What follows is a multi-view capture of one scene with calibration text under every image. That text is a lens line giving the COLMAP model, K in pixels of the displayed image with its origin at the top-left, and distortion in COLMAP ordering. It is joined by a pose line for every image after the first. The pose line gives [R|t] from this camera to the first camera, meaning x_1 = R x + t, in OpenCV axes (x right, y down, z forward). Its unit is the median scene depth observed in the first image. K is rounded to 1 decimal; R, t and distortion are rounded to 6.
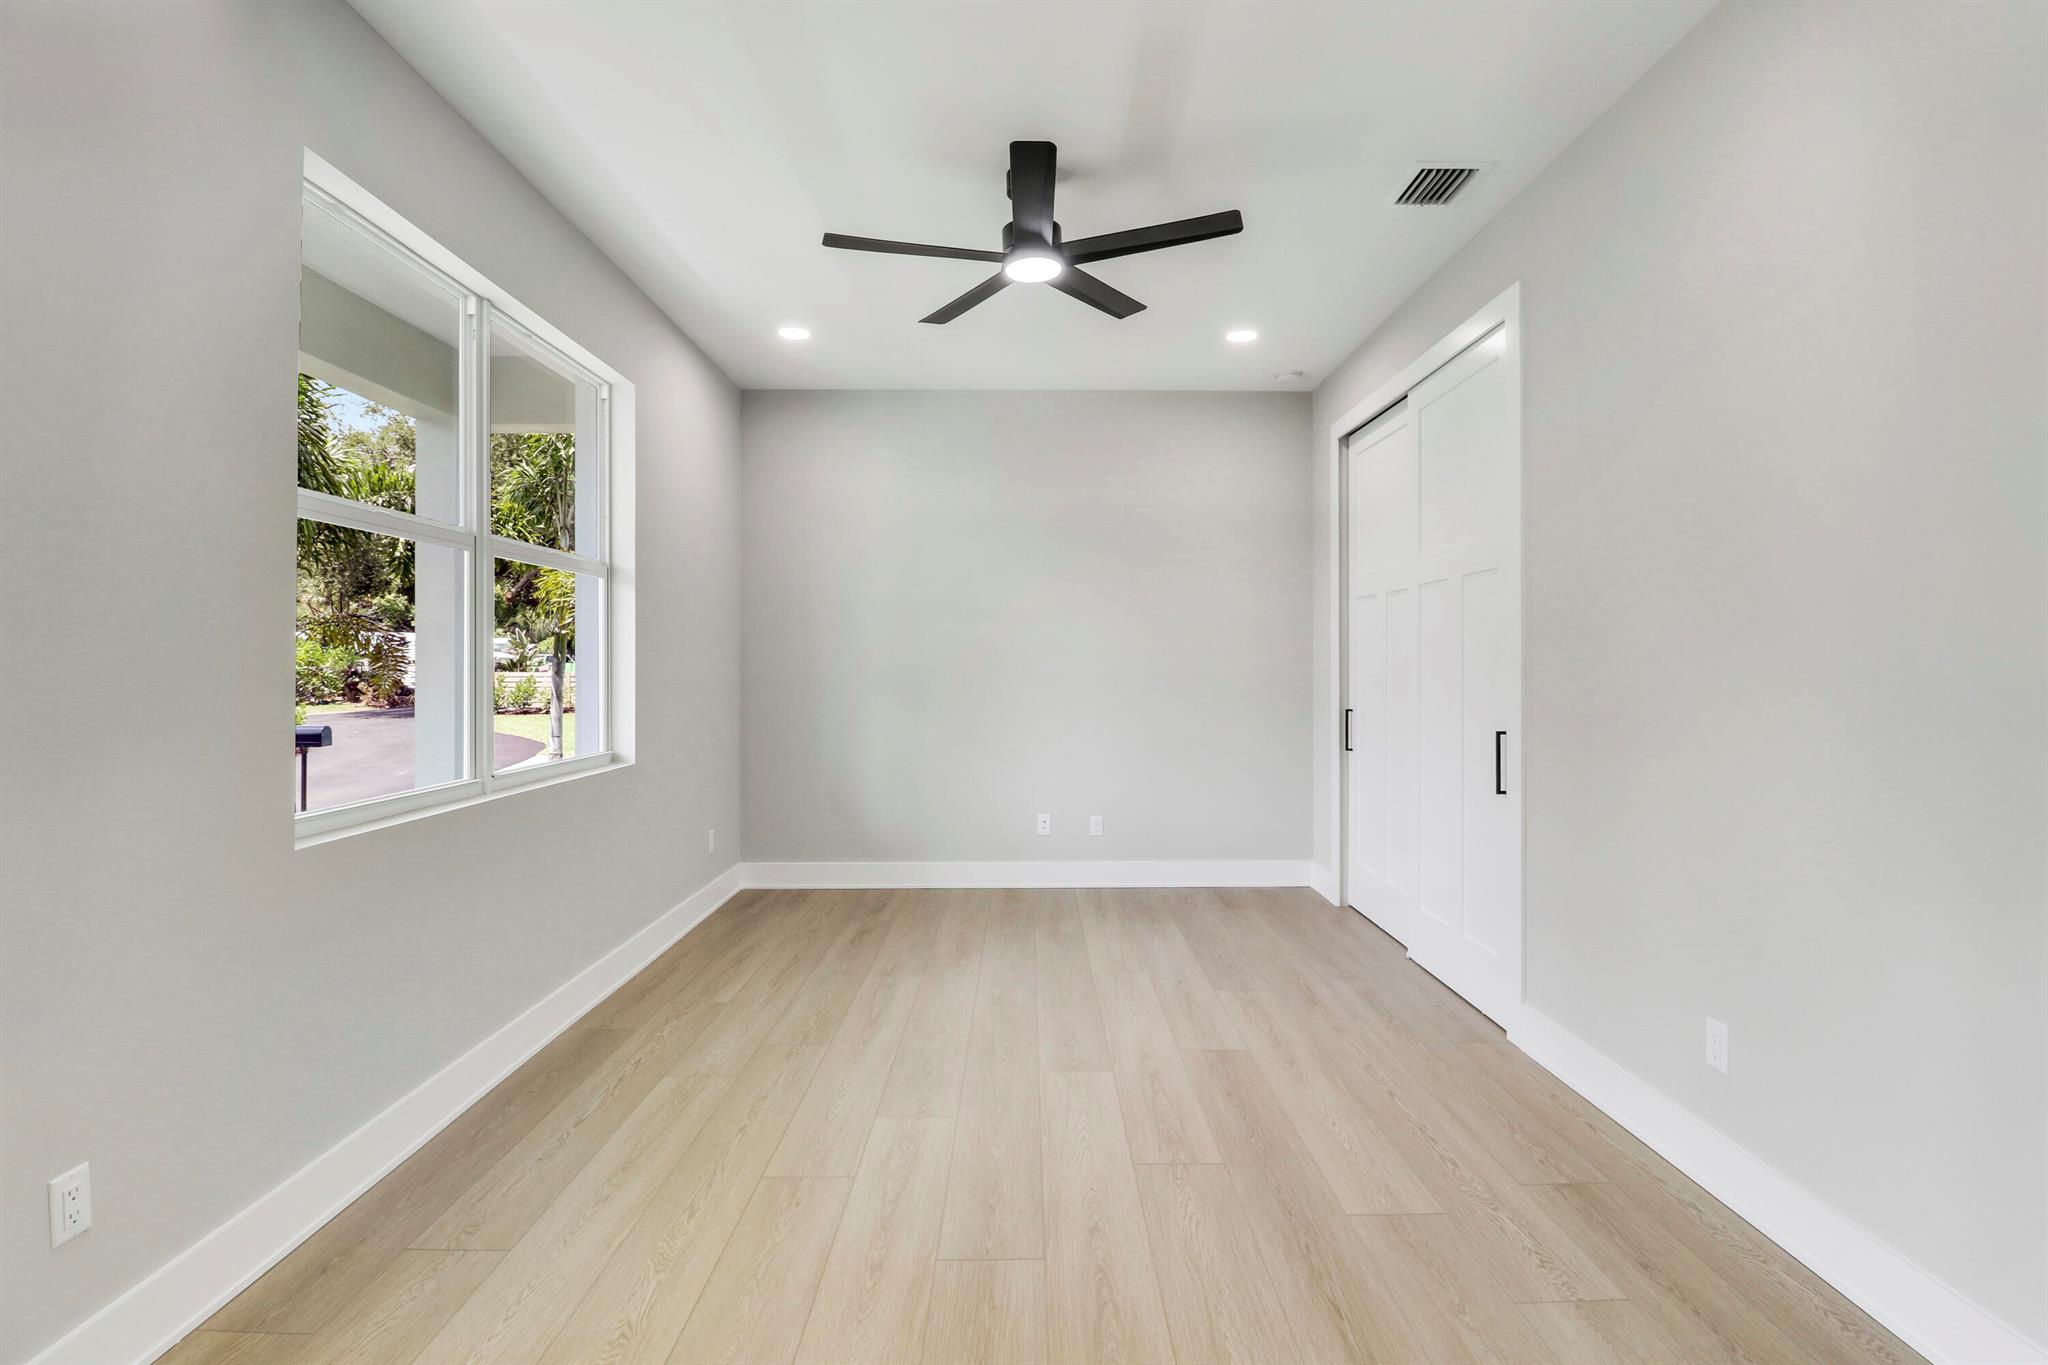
lens RADIAL K [[978.6, 0, 1028.1], [0, 978.6, 668.9], [0, 0, 1]] dist [-0.005436, -0.004034]
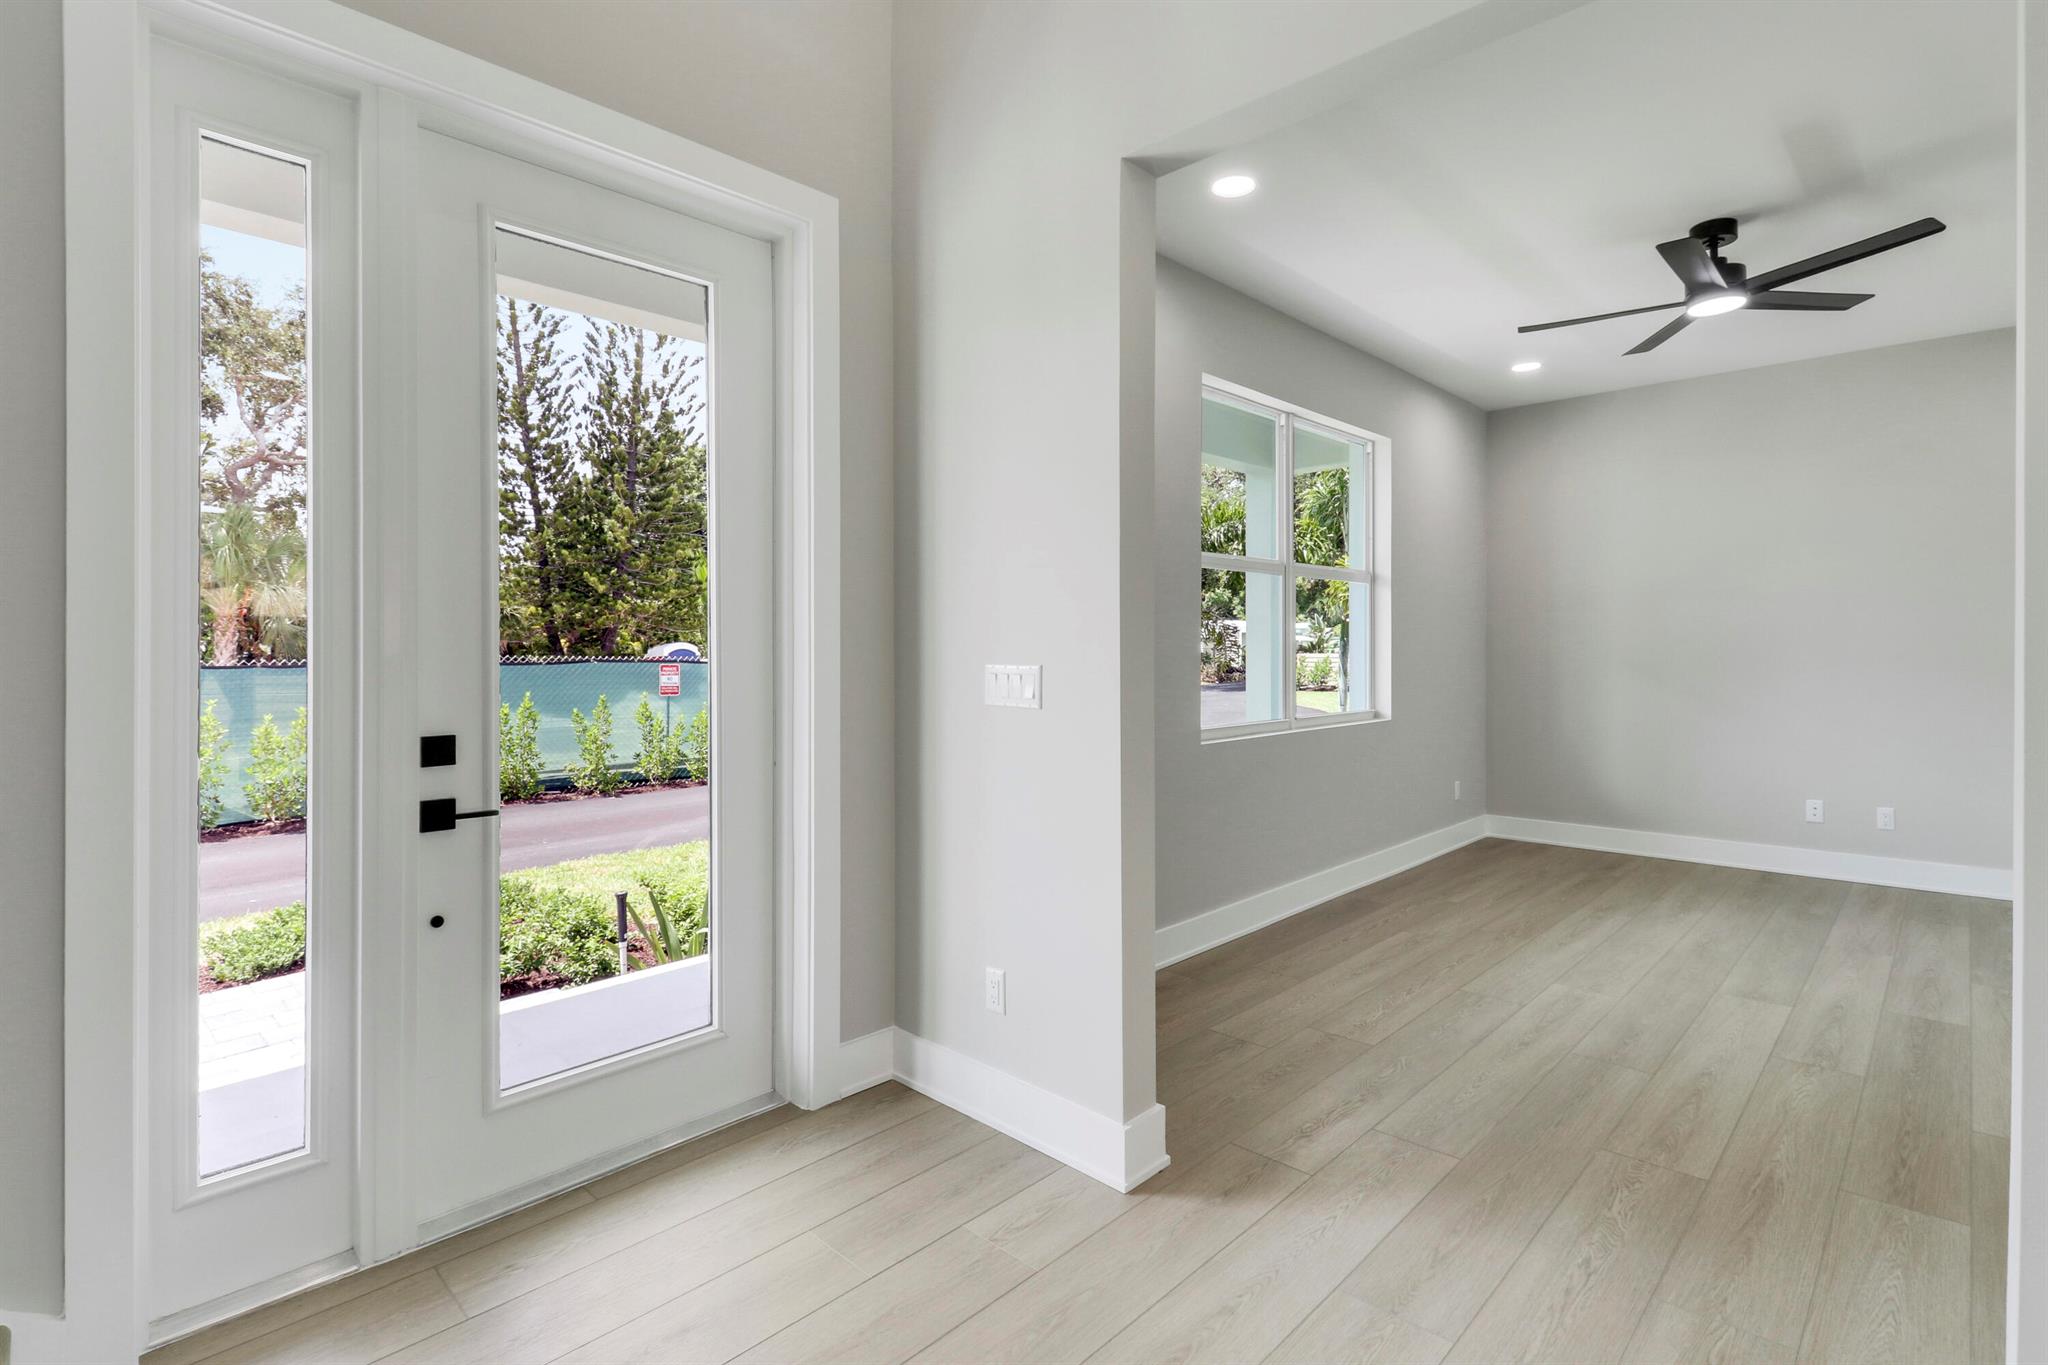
lens RADIAL K [[978.6, 0, 1041.1], [0, 978.6, 638.5], [0, 0, 1]] dist [-0.005436, -0.004034]
pose [[0.727482, -0.006138, -0.686099, 0.165130], [-0.002640, 0.999928, -0.011744, 0.001744], [0.686121, 0.010355, 0.727413, -0.300909]]
